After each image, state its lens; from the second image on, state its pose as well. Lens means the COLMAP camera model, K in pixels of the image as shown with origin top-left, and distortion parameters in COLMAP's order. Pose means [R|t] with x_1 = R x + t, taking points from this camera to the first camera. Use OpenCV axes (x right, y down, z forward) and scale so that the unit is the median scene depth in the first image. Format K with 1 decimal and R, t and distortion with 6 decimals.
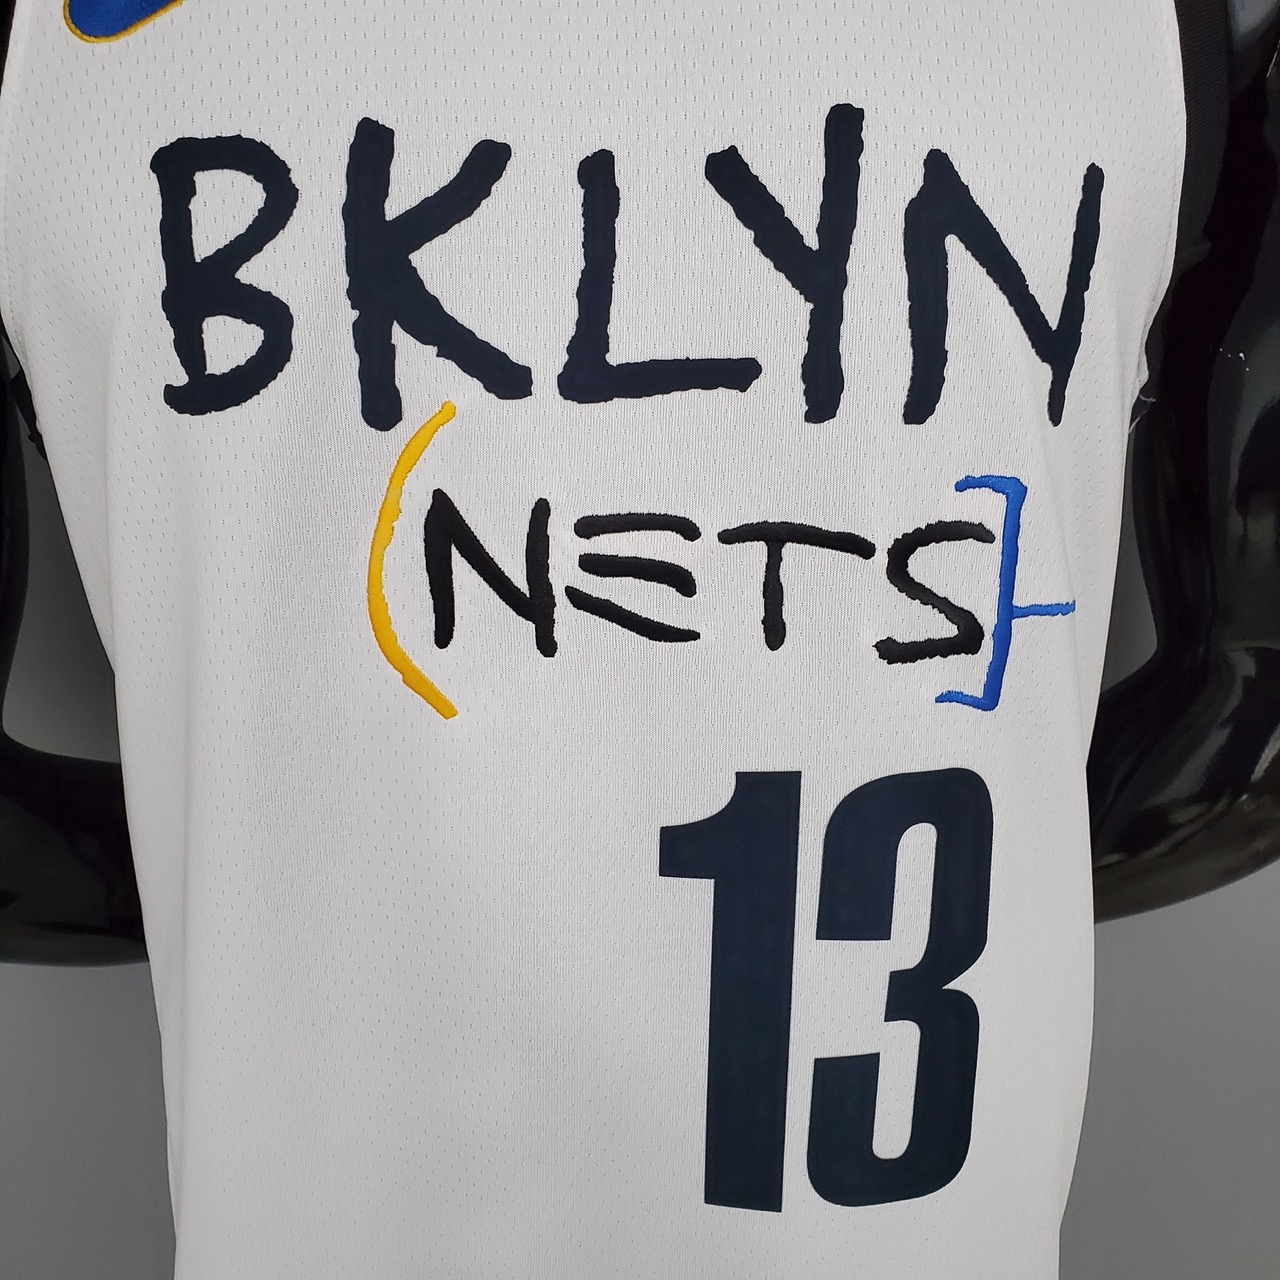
lens RADIAL K [[1433.9, 0, 640.0], [0, 1433.9, 640.0], [0, 0, 1]] dist [0.136635, -0.634384]
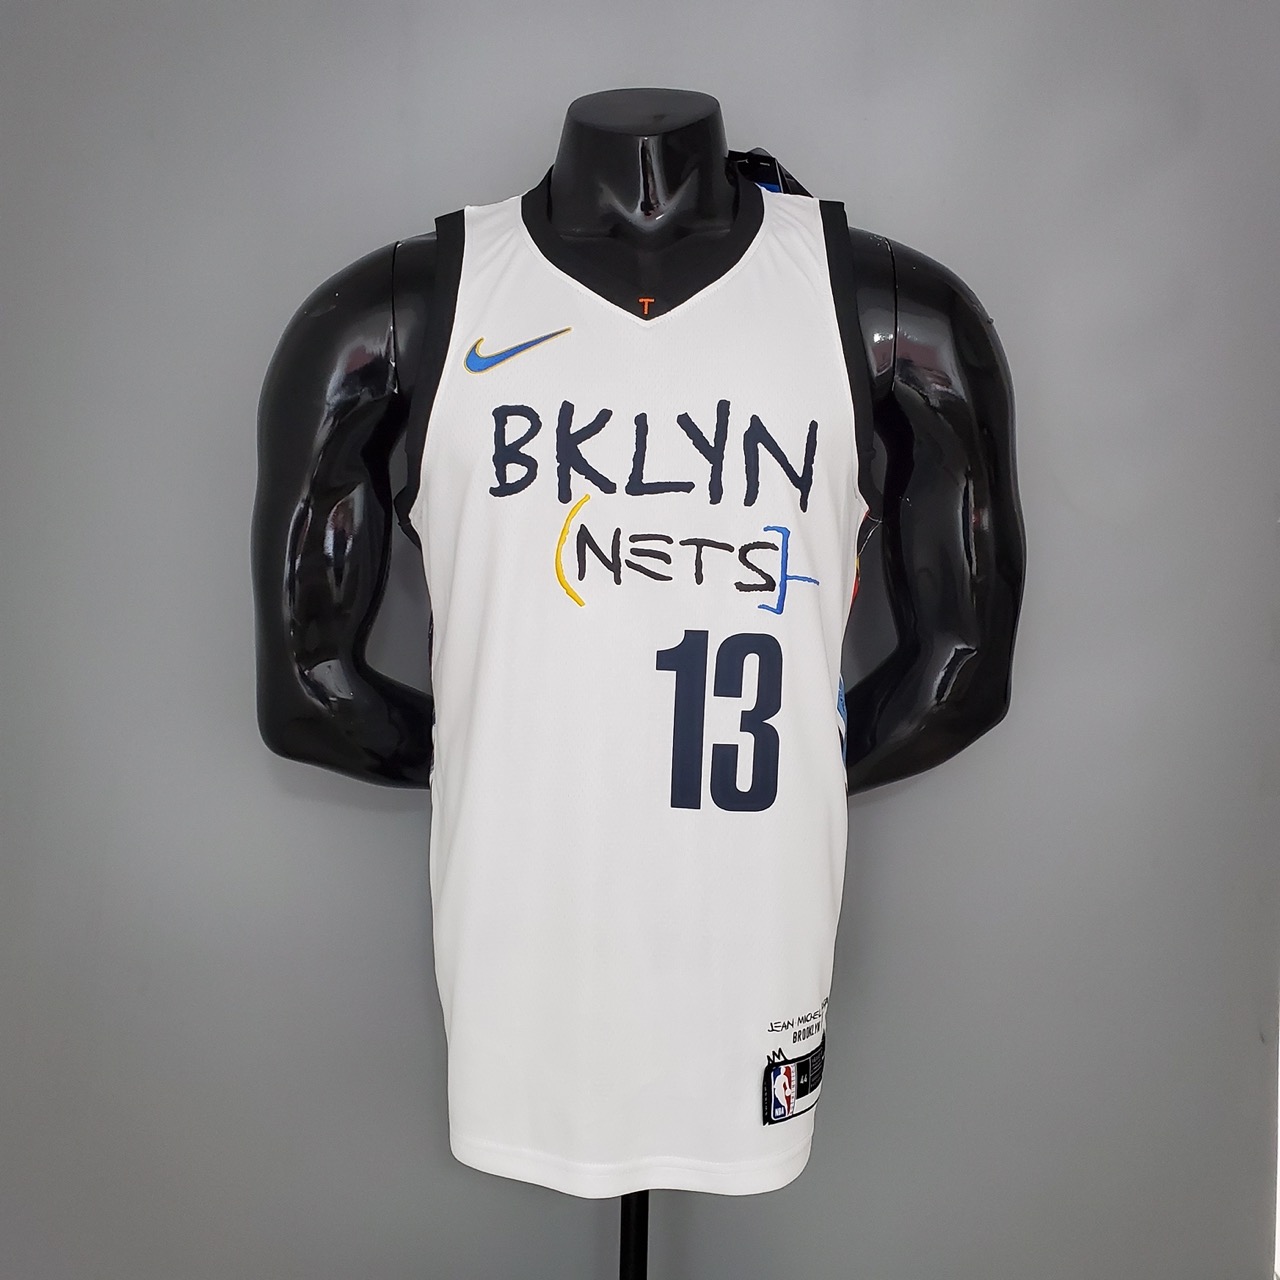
lens RADIAL K [[1369.9, 0, 640.0], [0, 1369.9, 640.0], [0, 0, 1]] dist [0.001533, -0.054086]
pose [[0.999481, 0.025366, -0.019832, 0.035259], [-0.028195, 0.986934, -0.158641, 0.552229], [0.015549, 0.159118, 0.987137, -1.657355]]
